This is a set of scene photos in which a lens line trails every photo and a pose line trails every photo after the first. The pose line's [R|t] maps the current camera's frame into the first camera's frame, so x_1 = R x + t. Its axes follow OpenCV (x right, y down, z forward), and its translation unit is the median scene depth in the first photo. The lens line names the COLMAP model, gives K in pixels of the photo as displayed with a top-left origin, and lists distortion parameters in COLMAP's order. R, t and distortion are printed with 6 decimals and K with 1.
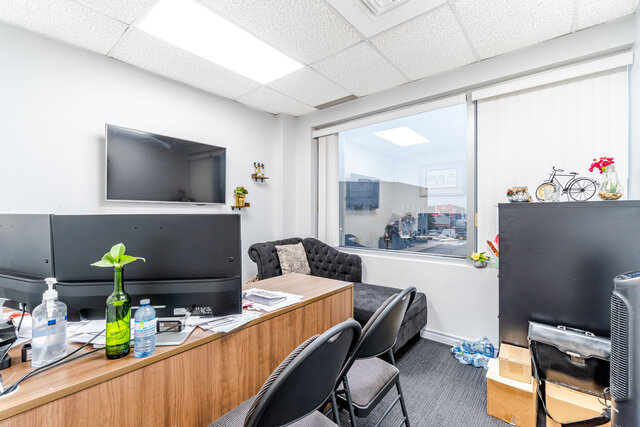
lens RADIAL K [[277.5, 0, 316.6], [0, 277.5, 216.1], [0, 0, 1]] dist [0.001184, -0.000325]
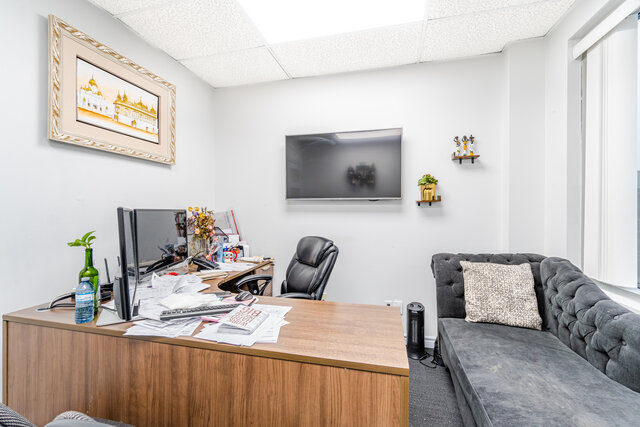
lens RADIAL K [[277.5, 0, 316.6], [0, 277.5, 216.1], [0, 0, 1]] dist [0.001184, -0.000325]
pose [[0.428658, 0.015011, -0.903342, 0.284714], [-0.014208, 0.999850, 0.009873, 0.002927], [0.903355, 0.008602, 0.428807, 0.432526]]
